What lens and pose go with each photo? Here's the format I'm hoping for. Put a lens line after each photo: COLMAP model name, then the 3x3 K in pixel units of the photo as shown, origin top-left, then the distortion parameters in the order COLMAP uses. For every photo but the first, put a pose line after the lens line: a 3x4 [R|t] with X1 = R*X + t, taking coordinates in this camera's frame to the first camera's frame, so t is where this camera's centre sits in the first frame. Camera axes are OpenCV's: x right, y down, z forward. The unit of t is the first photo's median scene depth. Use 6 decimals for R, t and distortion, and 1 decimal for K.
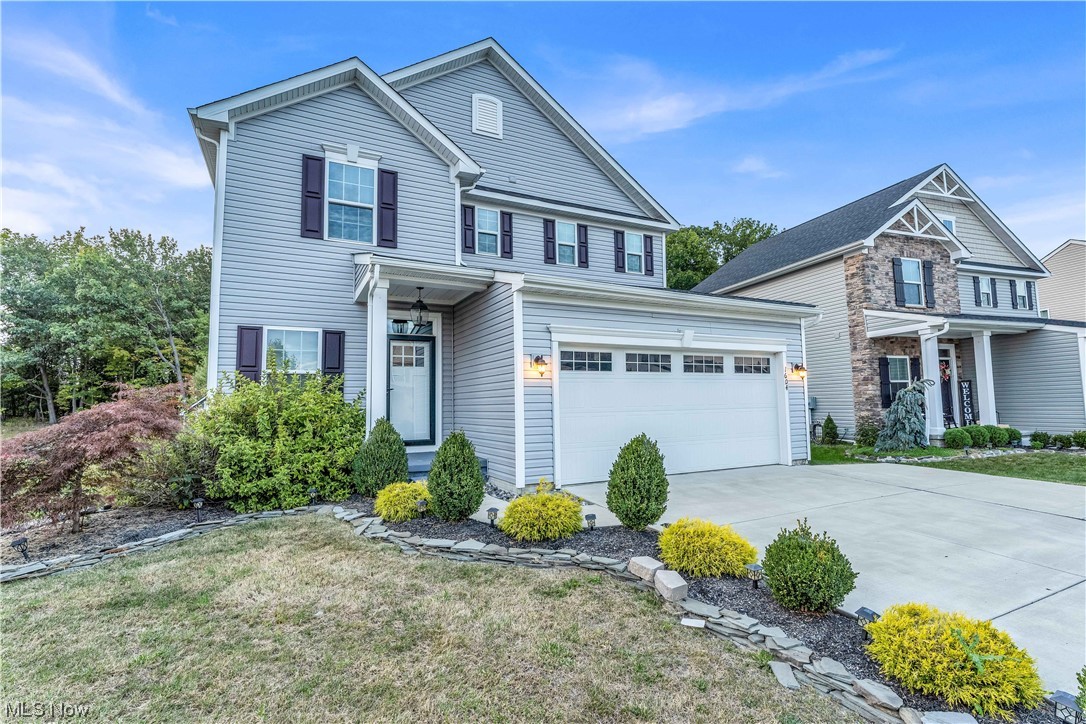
lens RADIAL K [[502.2, 0, 542.5], [0, 502.2, 363.0], [0, 0, 1]] dist [-0.001585, -0.001670]
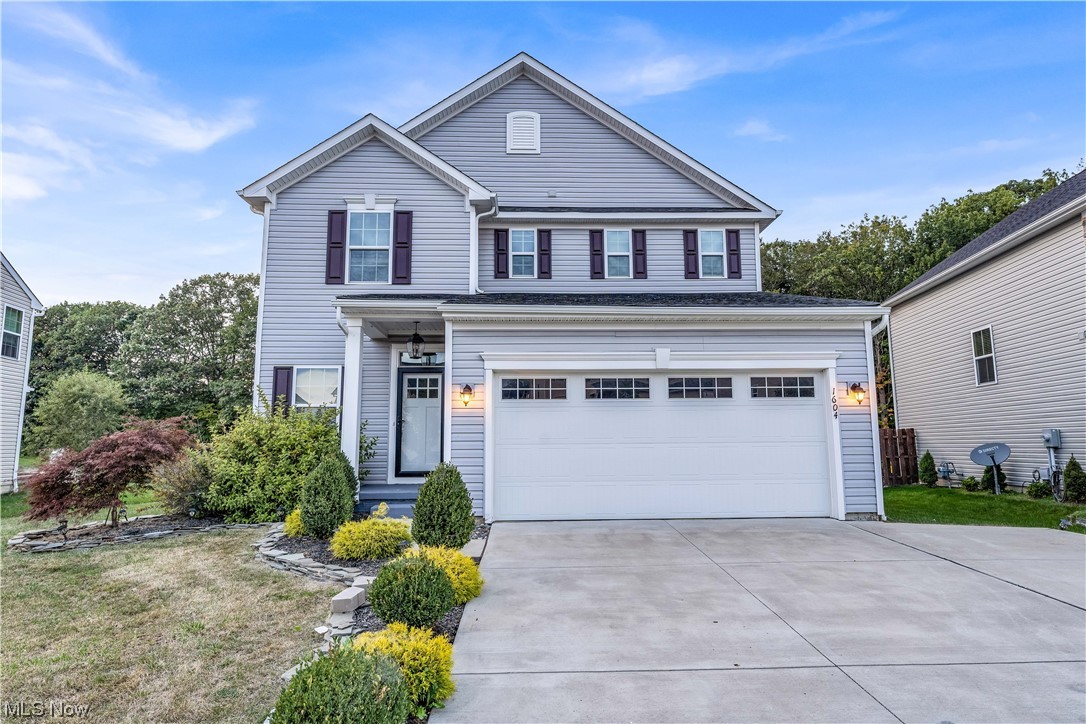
lens RADIAL K [[601.6, 0, 542.5], [0, 601.6, 362.9], [0, 0, 1]] dist [-0.002017, 0.001787]
pose [[0.907884, -0.046459, -0.416640, 0.463343], [0.025893, 0.998157, -0.054881, 0.008238], [0.418422, 0.039038, 0.907413, -0.003164]]
